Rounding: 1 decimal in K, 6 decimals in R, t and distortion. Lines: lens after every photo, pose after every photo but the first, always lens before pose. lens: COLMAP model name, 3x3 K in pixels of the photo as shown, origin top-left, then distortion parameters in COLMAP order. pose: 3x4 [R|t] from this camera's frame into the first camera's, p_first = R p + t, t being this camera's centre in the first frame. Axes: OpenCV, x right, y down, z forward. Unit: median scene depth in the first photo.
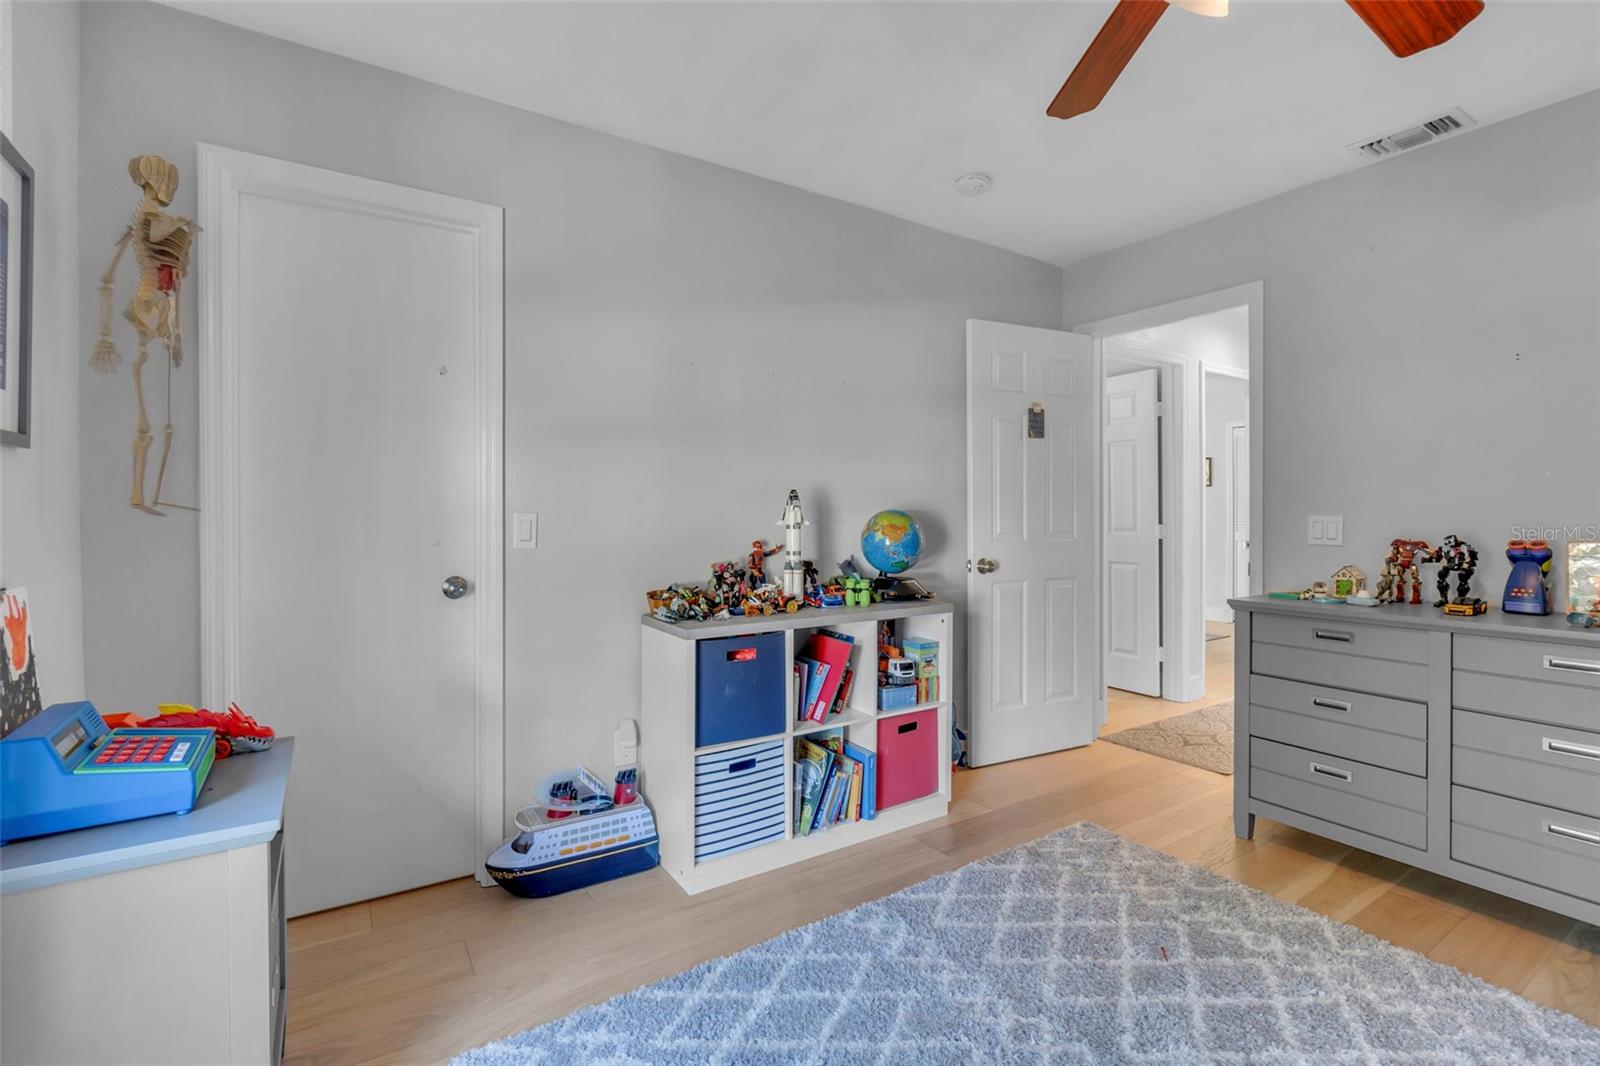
lens RADIAL K [[719.3, 0, 791.9], [0, 719.3, 523.5], [0, 0, 1]] dist [0.000376, -0.000106]
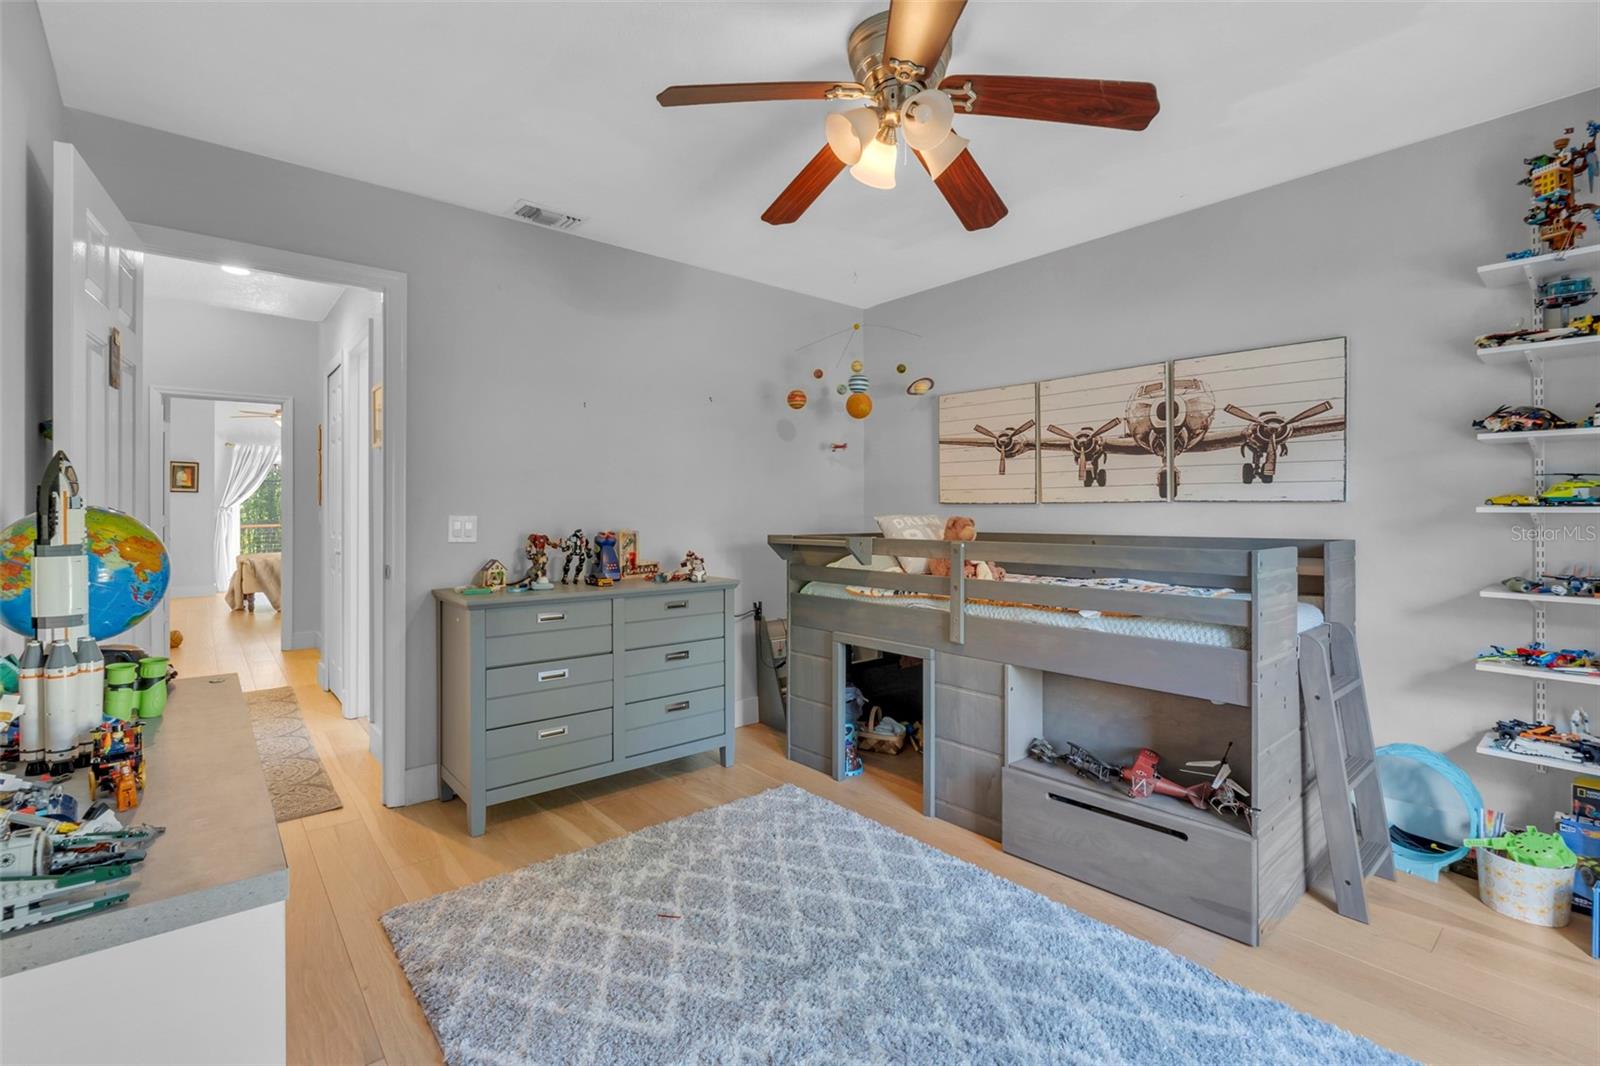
lens RADIAL K [[719.3, 0, 791.6], [0, 719.3, 517.2], [0, 0, 1]] dist [0.000376, -0.000106]
pose [[-0.127792, -0.001682, 0.991800, -0.505113], [0.016292, 0.999860, 0.003795, -0.006267], [-0.991667, 0.016644, -0.127747, 0.813960]]
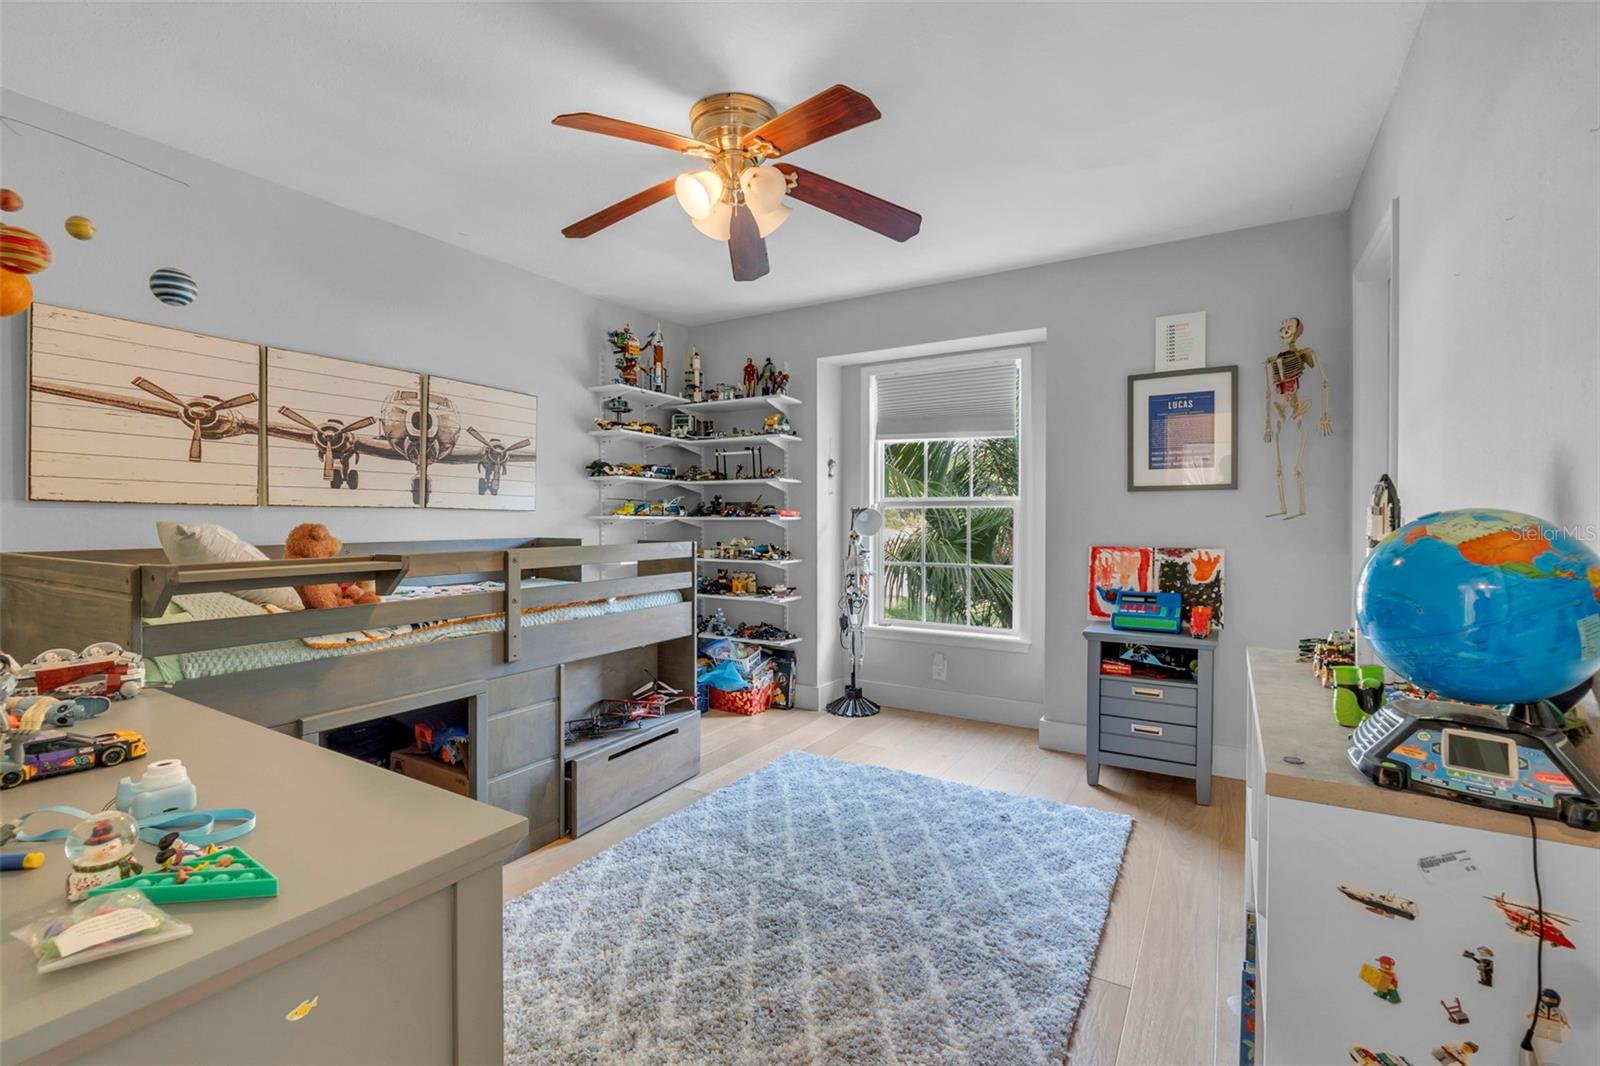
lens RADIAL K [[719.3, 0, 800.7], [0, 719.3, 522.1], [0, 0, 1]] dist [0.000376, -0.000106]
pose [[-0.892296, 0.004756, -0.451426, 0.774246], [-0.005201, 0.999770, 0.020814, -0.025085], [0.451421, 0.020920, -0.892066, 1.571252]]
